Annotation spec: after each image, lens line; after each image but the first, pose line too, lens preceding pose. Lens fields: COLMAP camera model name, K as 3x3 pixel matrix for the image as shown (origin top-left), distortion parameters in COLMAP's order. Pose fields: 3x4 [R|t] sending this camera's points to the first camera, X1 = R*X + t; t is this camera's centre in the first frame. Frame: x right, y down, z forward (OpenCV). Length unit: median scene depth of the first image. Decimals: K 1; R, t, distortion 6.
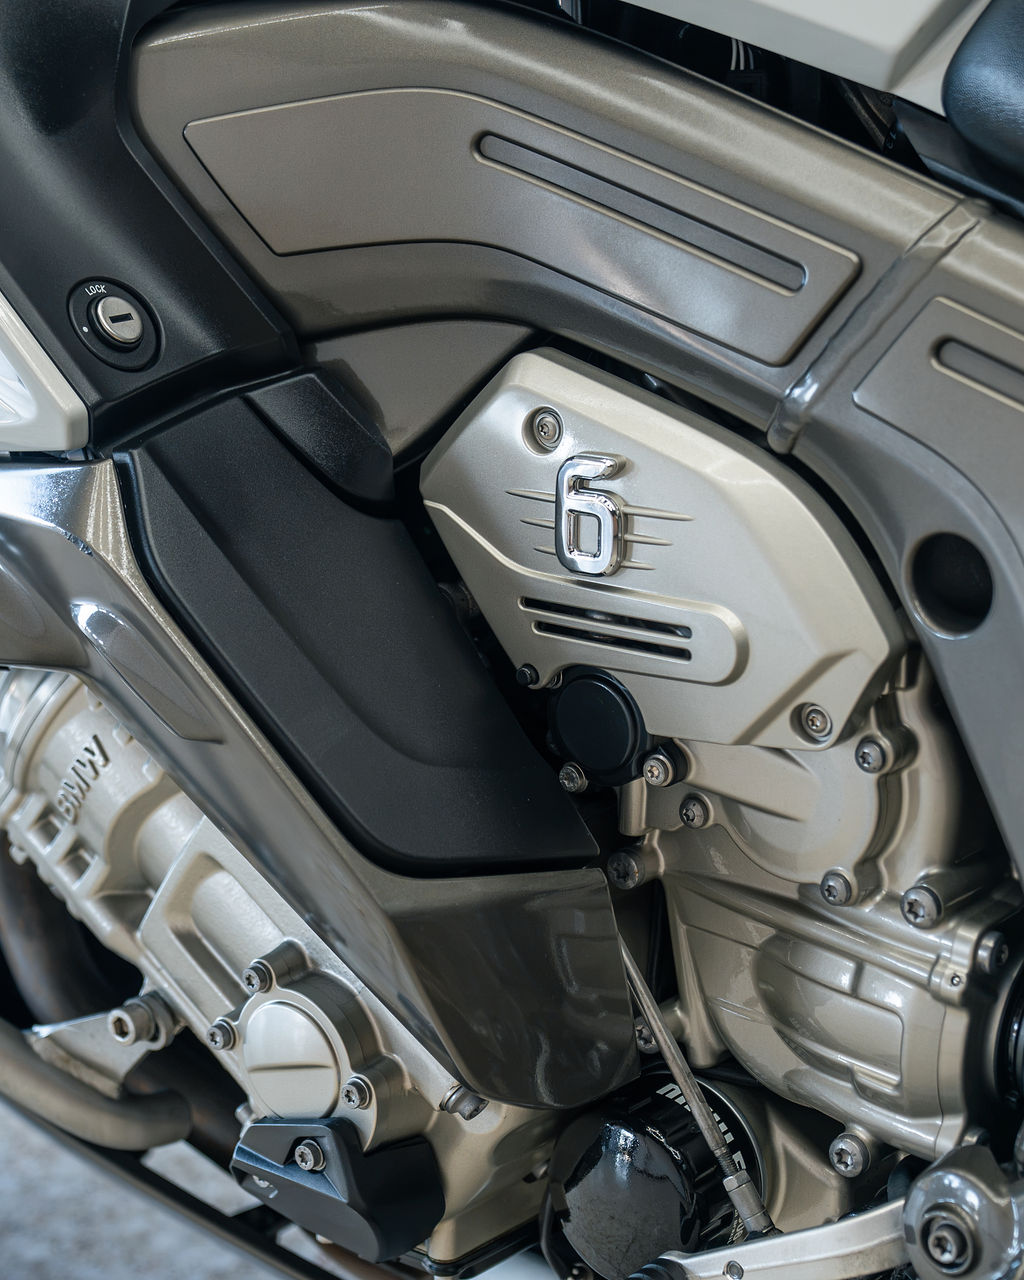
lens RADIAL K [[3116.3, 0, 514.1], [0, 3116.3, 639.2], [0, 0, 1]] dist [-0.101959, 0.000000]
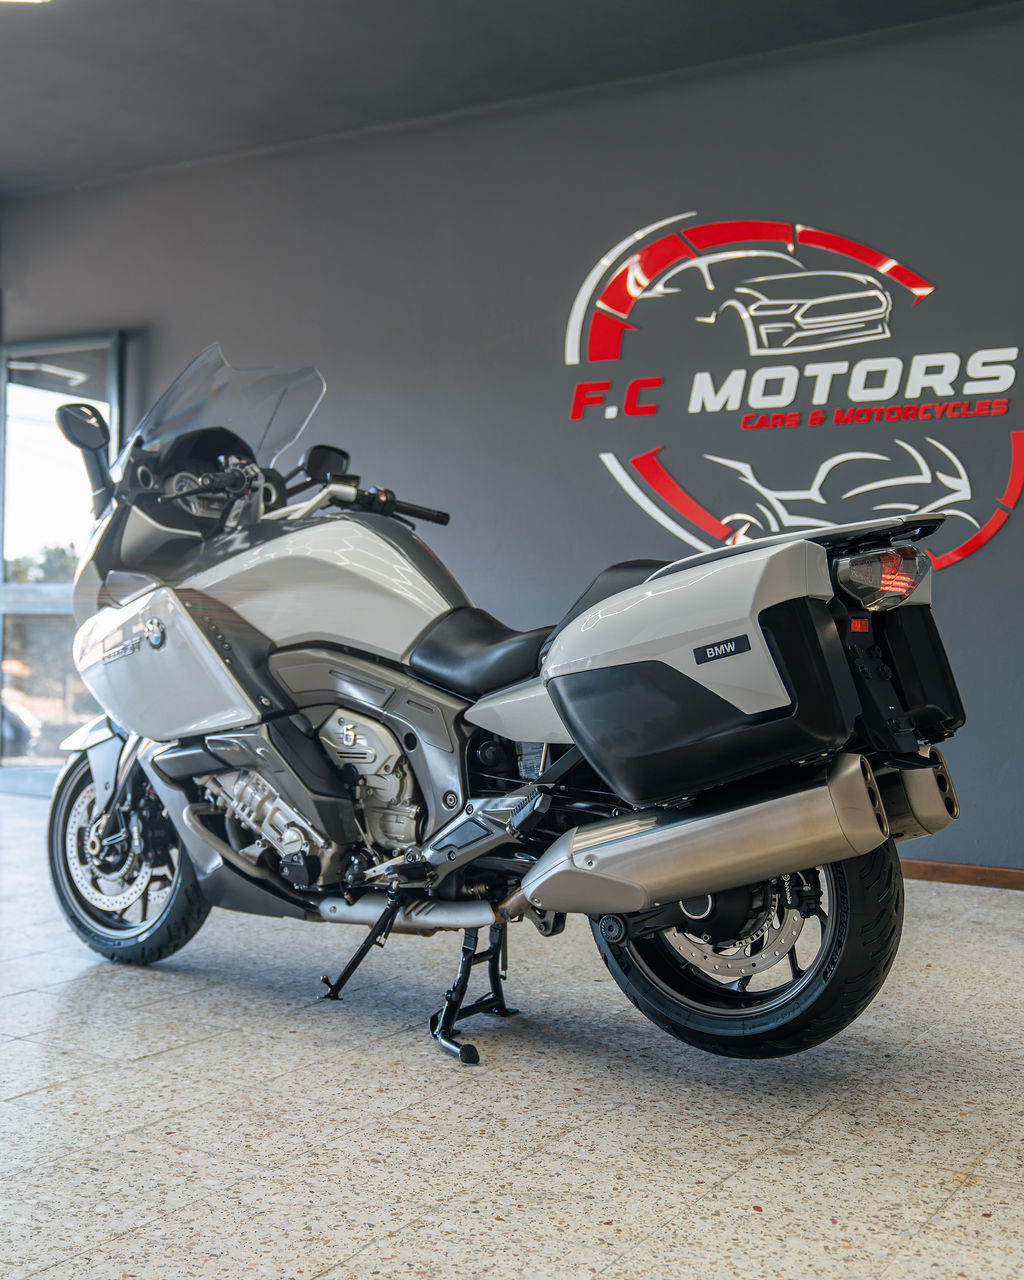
lens RADIAL K [[1562.2, 0, 513.7], [0, 1562.2, 641.6], [0, 0, 1]] dist [0.034868, 0.000000]
pose [[0.994020, 0.008376, 0.108872, 0.010666], [0.023122, 0.958297, -0.284837, 0.607233], [-0.106718, 0.285651, 0.952373, -1.776380]]
